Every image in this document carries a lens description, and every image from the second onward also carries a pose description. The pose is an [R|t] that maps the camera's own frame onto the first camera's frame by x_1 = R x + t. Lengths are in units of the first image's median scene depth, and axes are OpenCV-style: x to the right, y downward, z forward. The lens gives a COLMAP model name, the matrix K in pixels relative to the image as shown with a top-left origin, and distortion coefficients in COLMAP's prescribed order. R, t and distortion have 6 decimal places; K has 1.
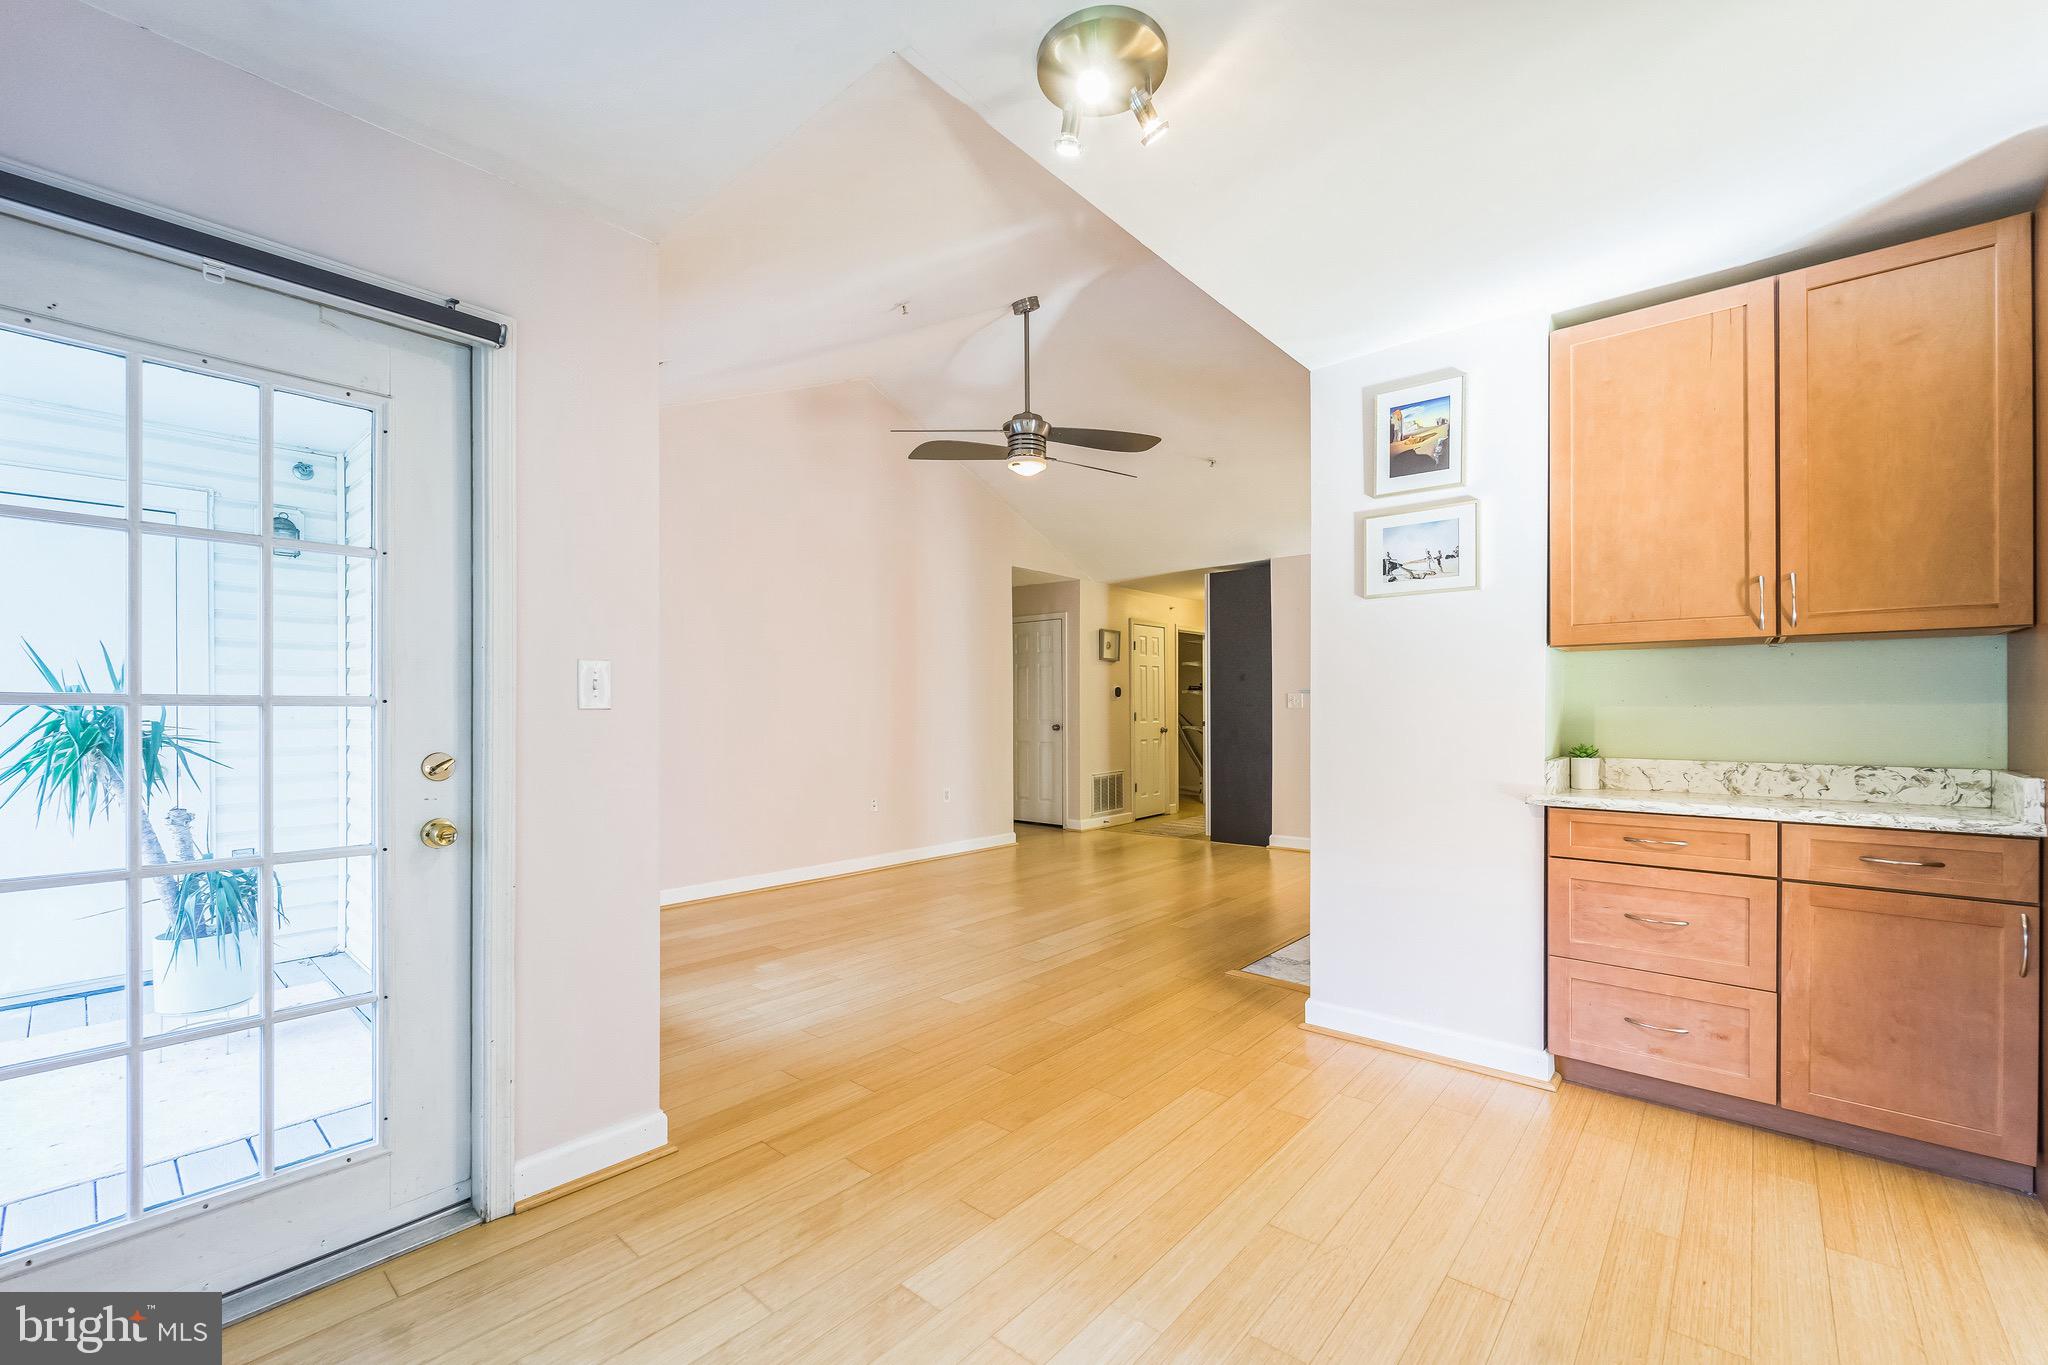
lens RADIAL K [[835.0, 0, 1026.9], [0, 835.0, 703.7], [0, 0, 1]] dist [0.000942, -0.000322]
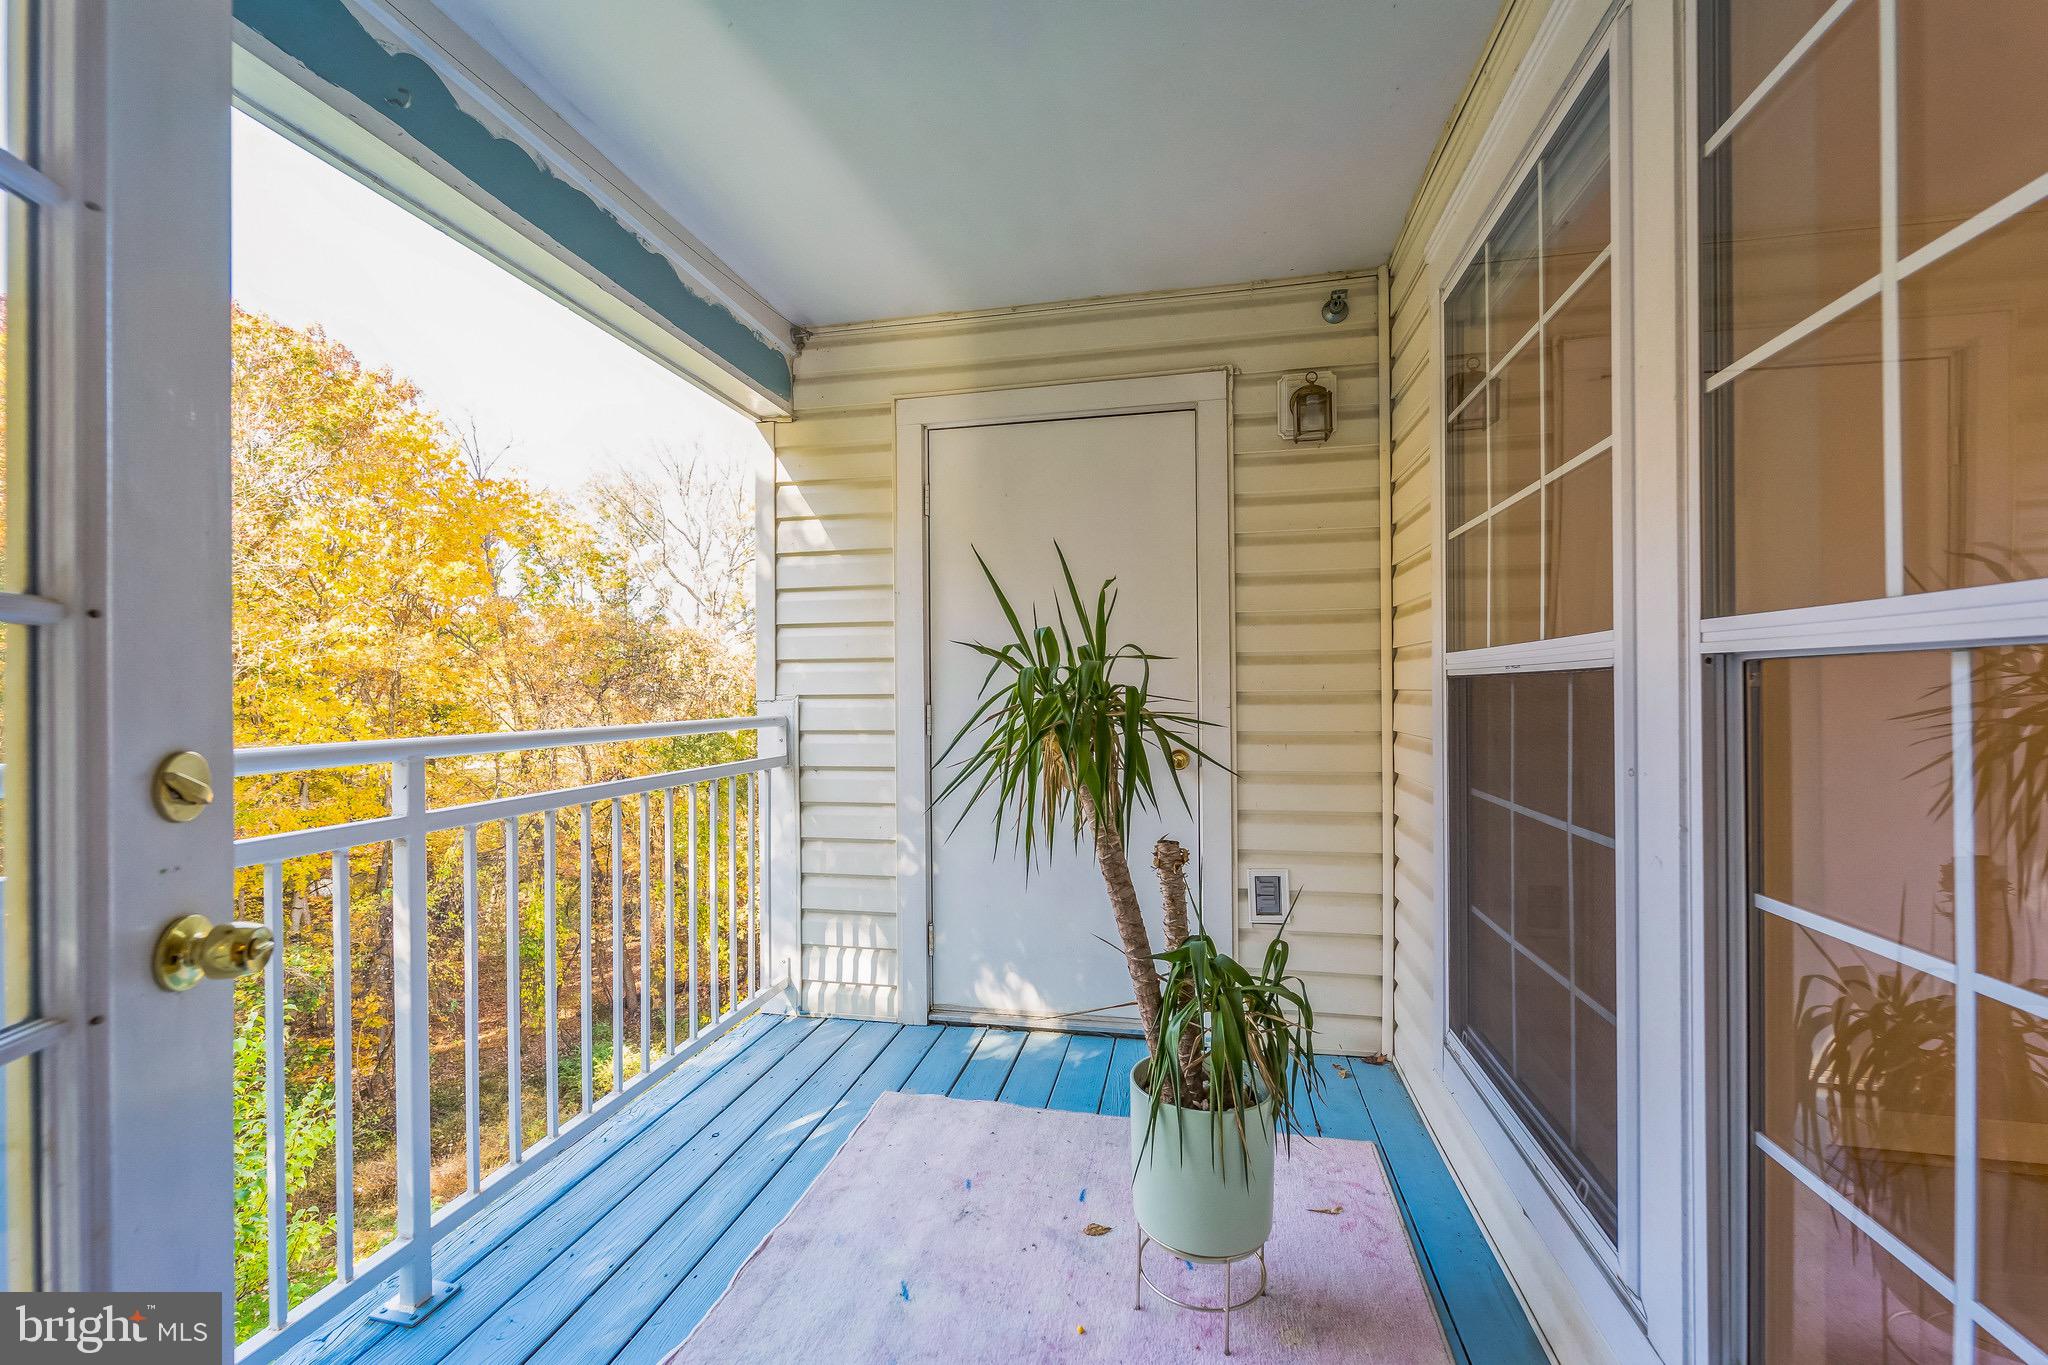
lens RADIAL K [[823.8, 0, 1022.3], [0, 823.8, 688.2], [0, 0, 1]] dist [0.019900, -0.008703]
pose [[0.484305, 0.001592, -0.874898, -0.094240], [0.006682, 0.999962, 0.005518, 0.003008], [0.874873, -0.008519, 0.484277, 0.105926]]
